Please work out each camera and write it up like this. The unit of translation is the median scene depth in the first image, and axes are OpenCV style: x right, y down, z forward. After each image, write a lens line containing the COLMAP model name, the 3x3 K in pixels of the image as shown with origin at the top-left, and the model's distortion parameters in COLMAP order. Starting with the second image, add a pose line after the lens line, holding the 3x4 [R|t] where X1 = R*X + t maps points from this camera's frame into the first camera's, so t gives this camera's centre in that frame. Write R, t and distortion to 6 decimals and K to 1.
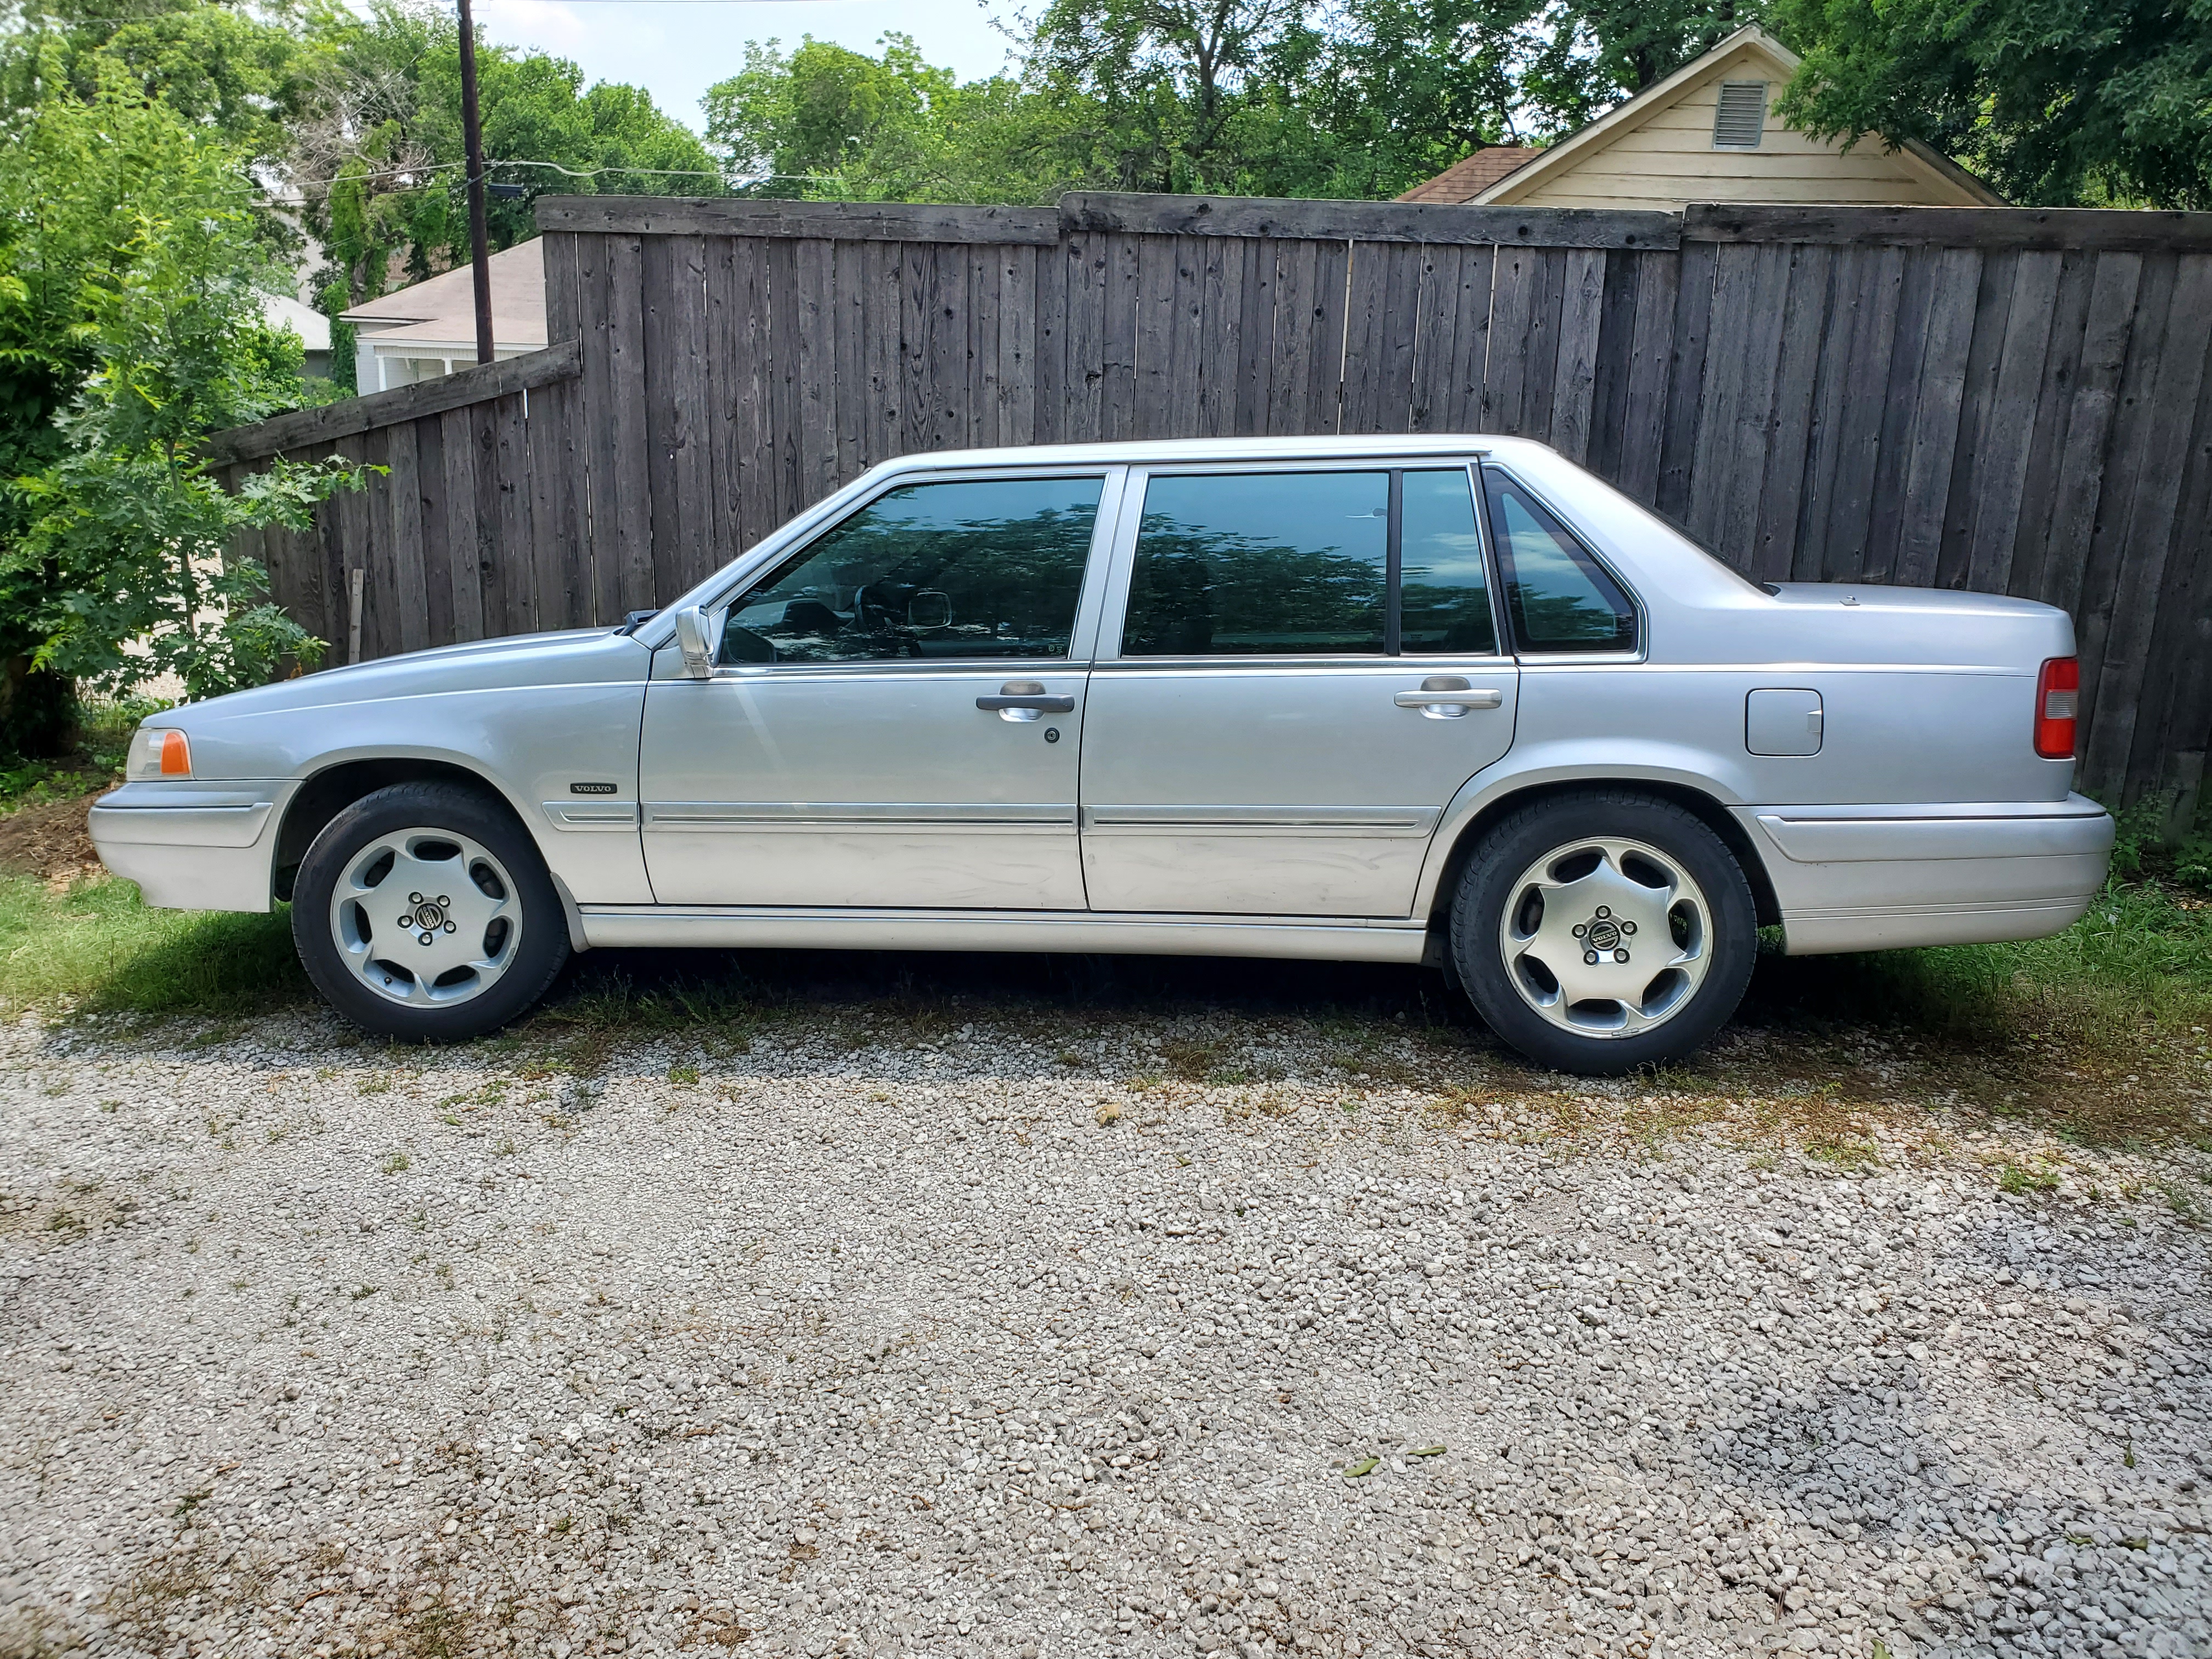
lens RADIAL K [[1642.2, 0, 1106.0], [0, 1642.2, 829.5], [0, 0, 1]] dist [0.081726, -0.103158]
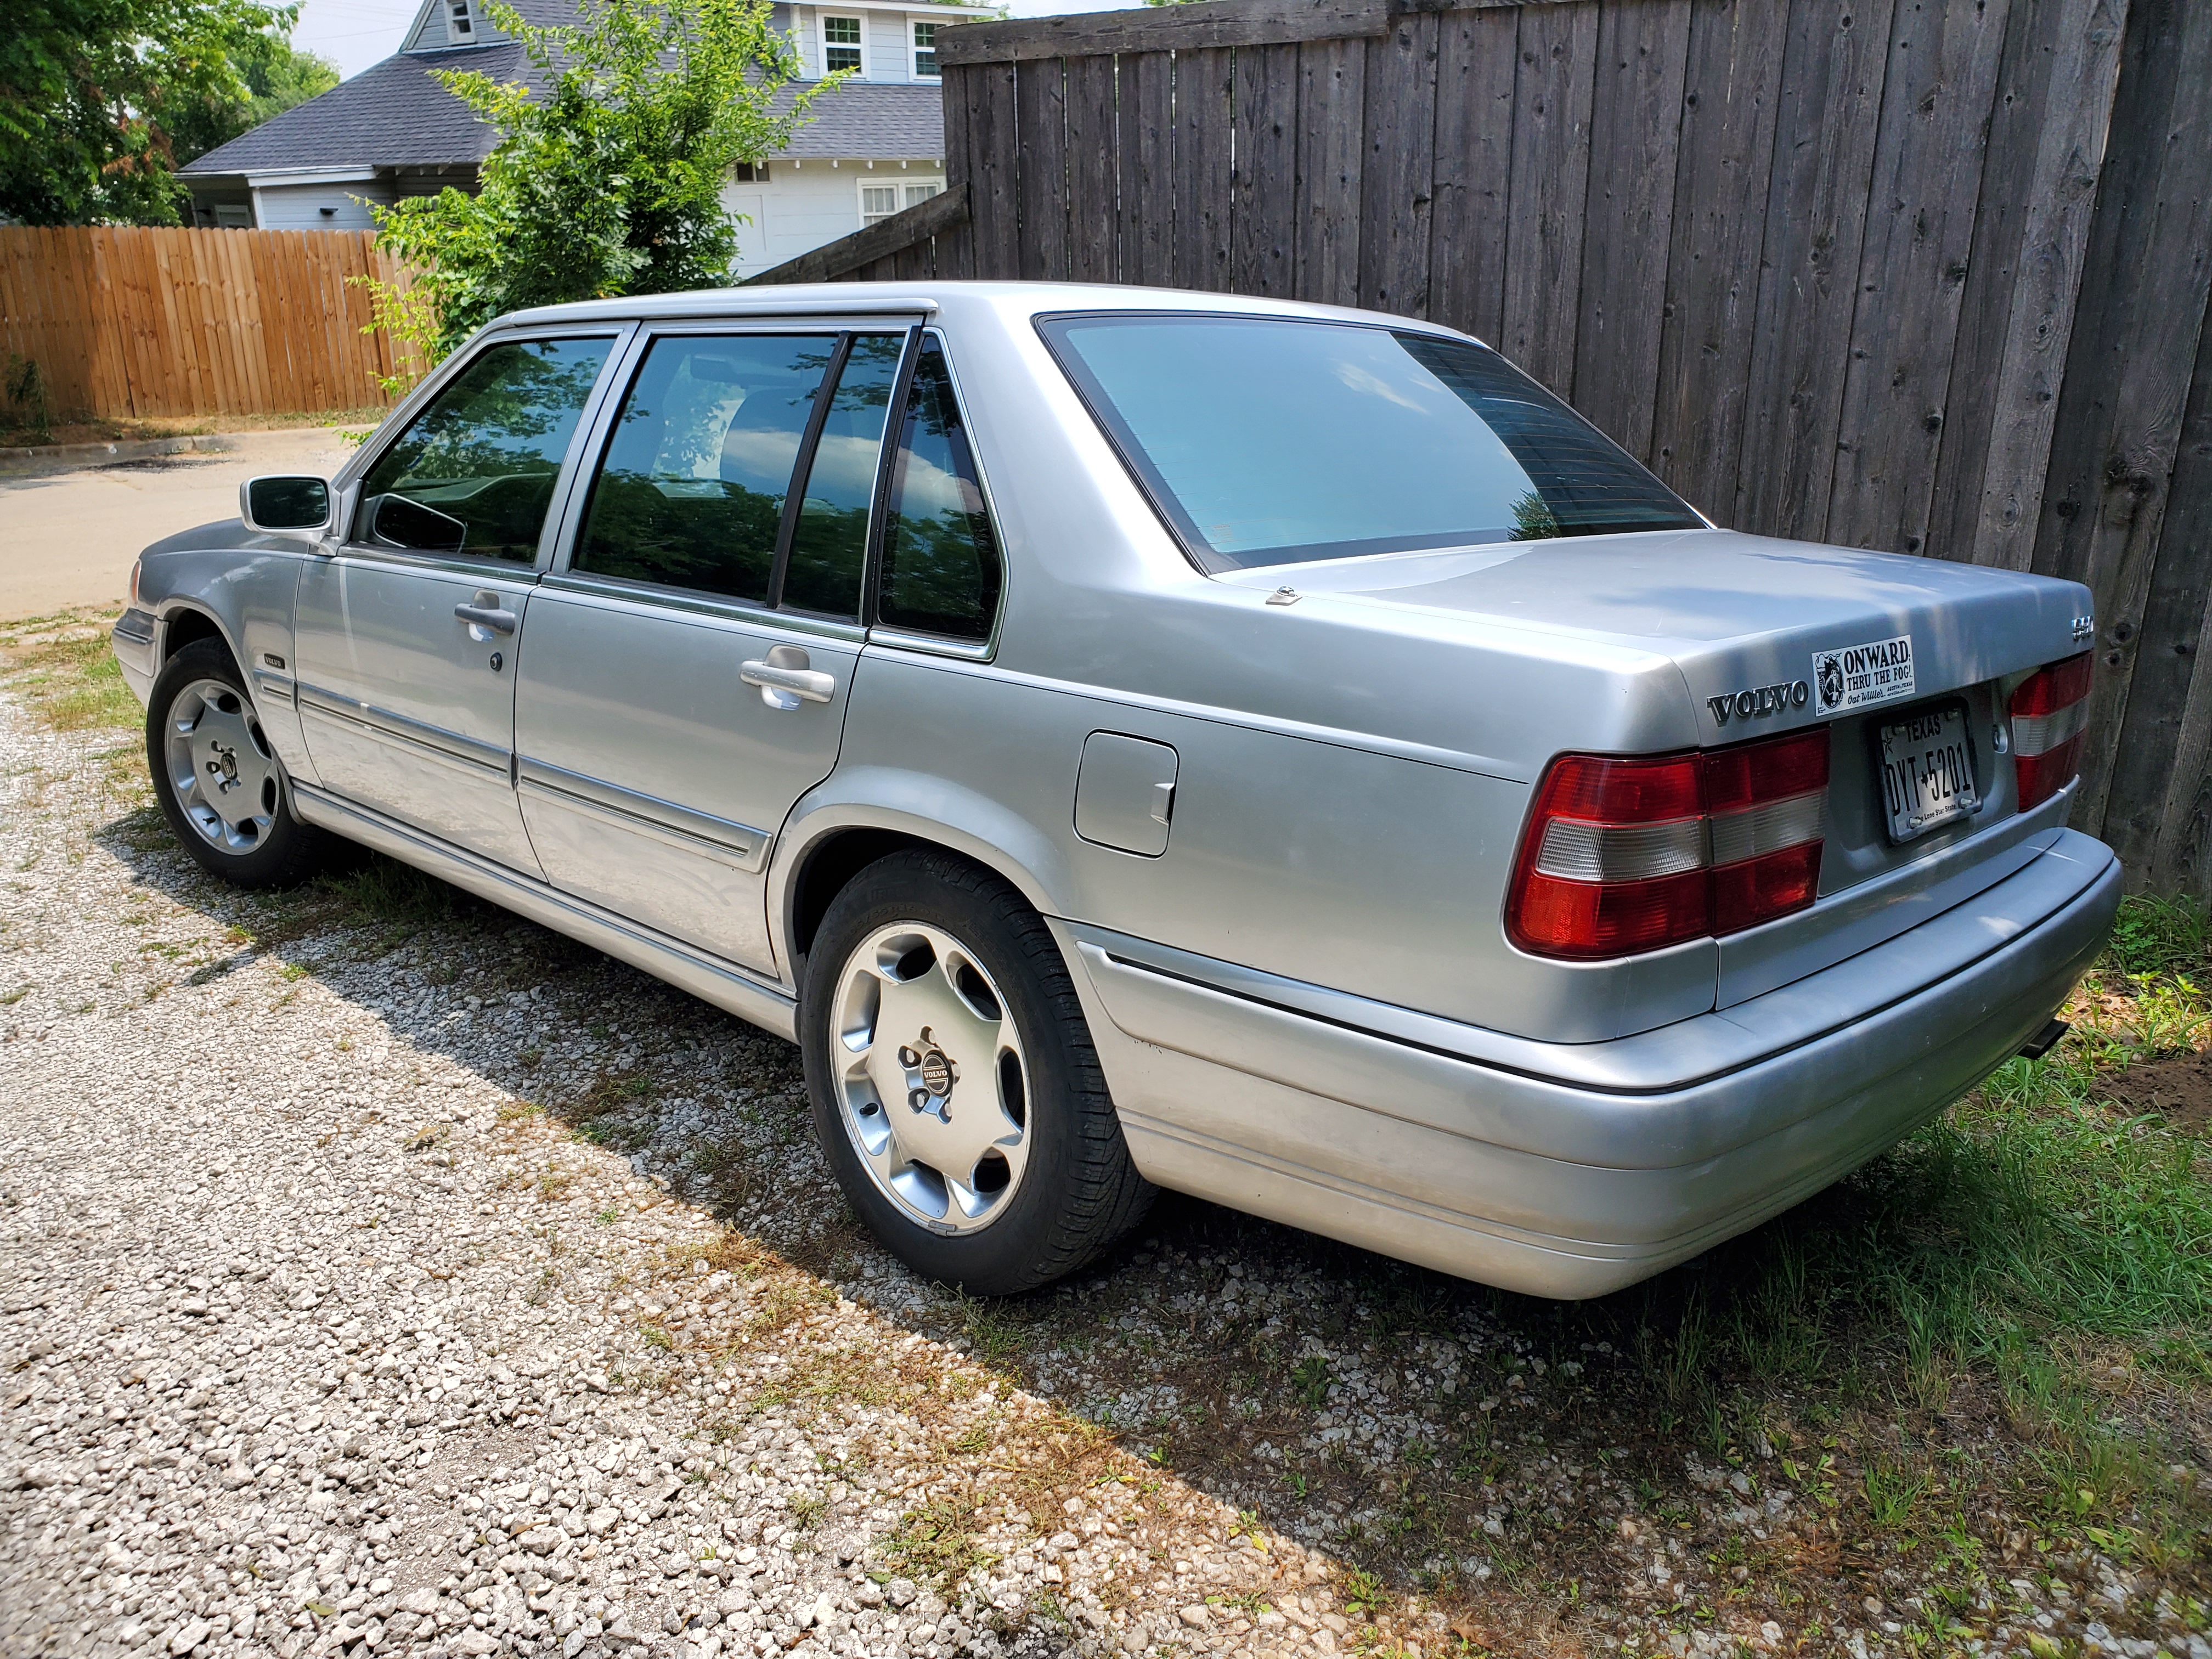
lens RADIAL K [[1660.0, 0, 1167.5], [0, 1660.0, 786.3], [0, 0, 1]] dist [0.036940, 0.000758]
pose [[0.829052, 0.159277, -0.536008, 0.669169], [-0.125636, 0.987124, 0.099005, -0.115900], [0.544875, -0.014738, 0.838388, 0.481569]]
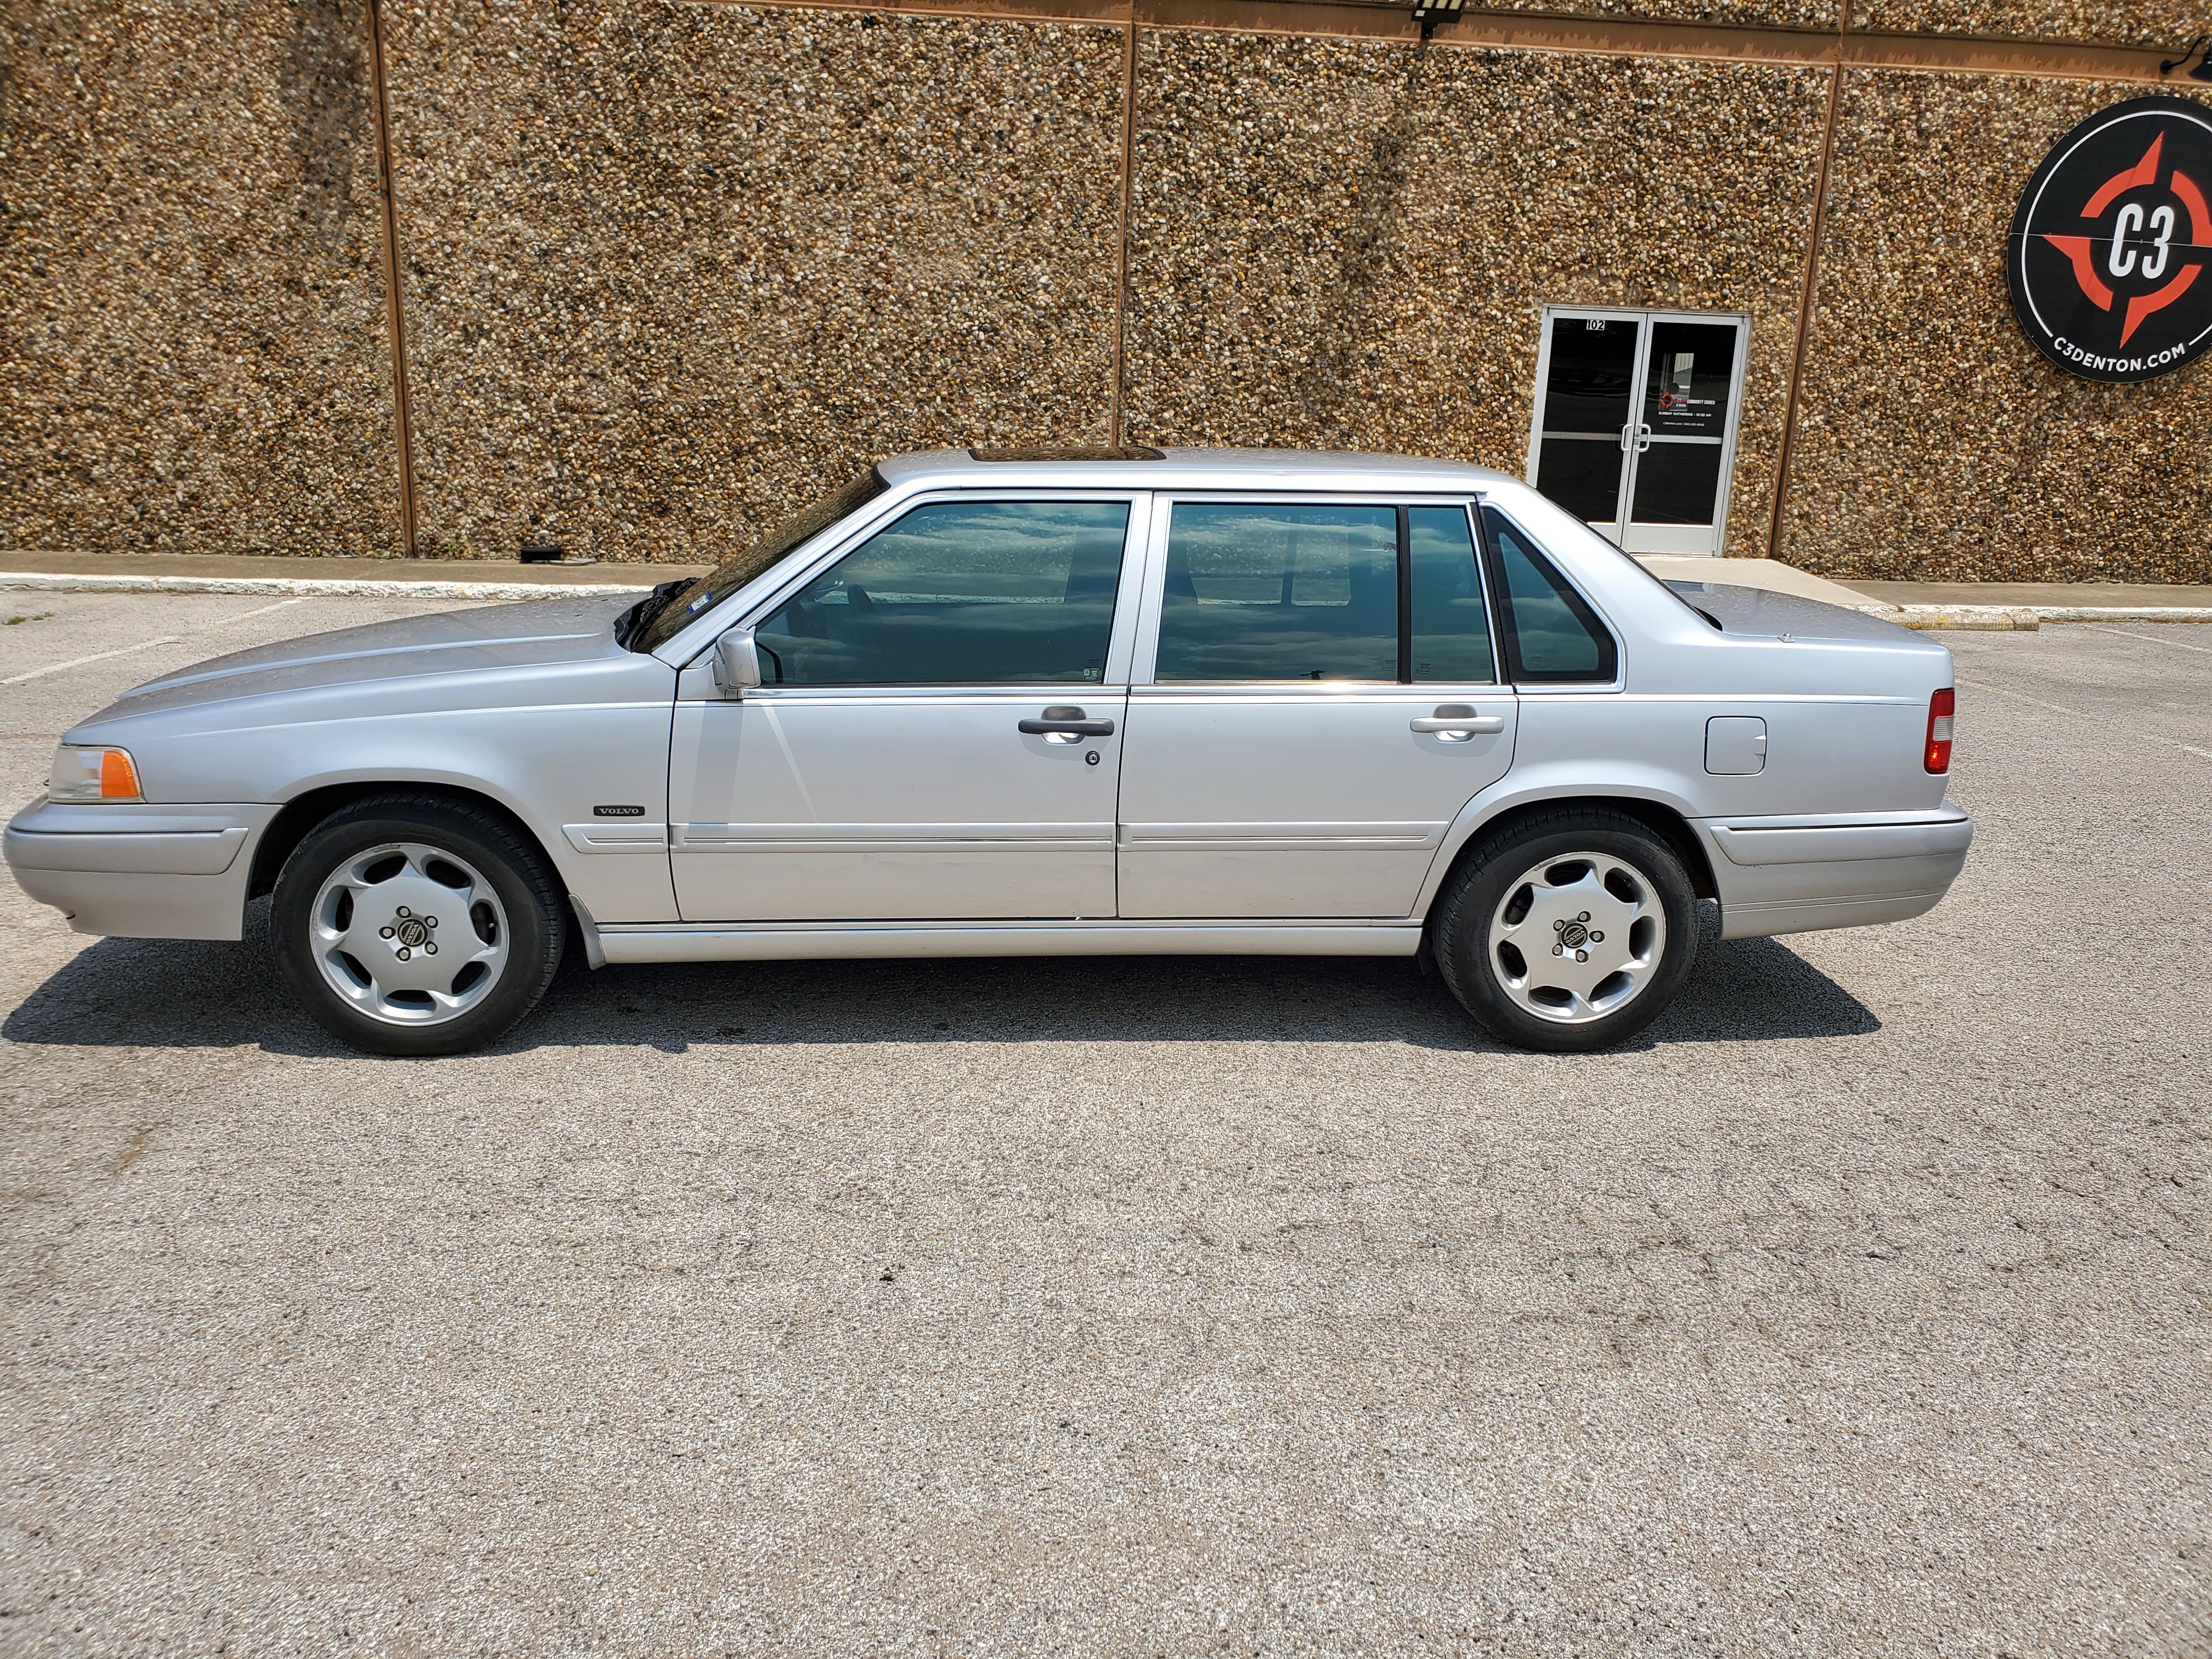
lens RADIAL K [[1642.2, 0, 1106.0], [0, 1642.2, 829.5], [0, 0, 1]] dist [0.081726, -0.103158]
pose [[0.973860, -0.029624, 0.225207, -0.255794], [0.003875, 0.993482, 0.113923, -0.128322], [-0.227114, -0.110073, 0.967628, -0.021655]]
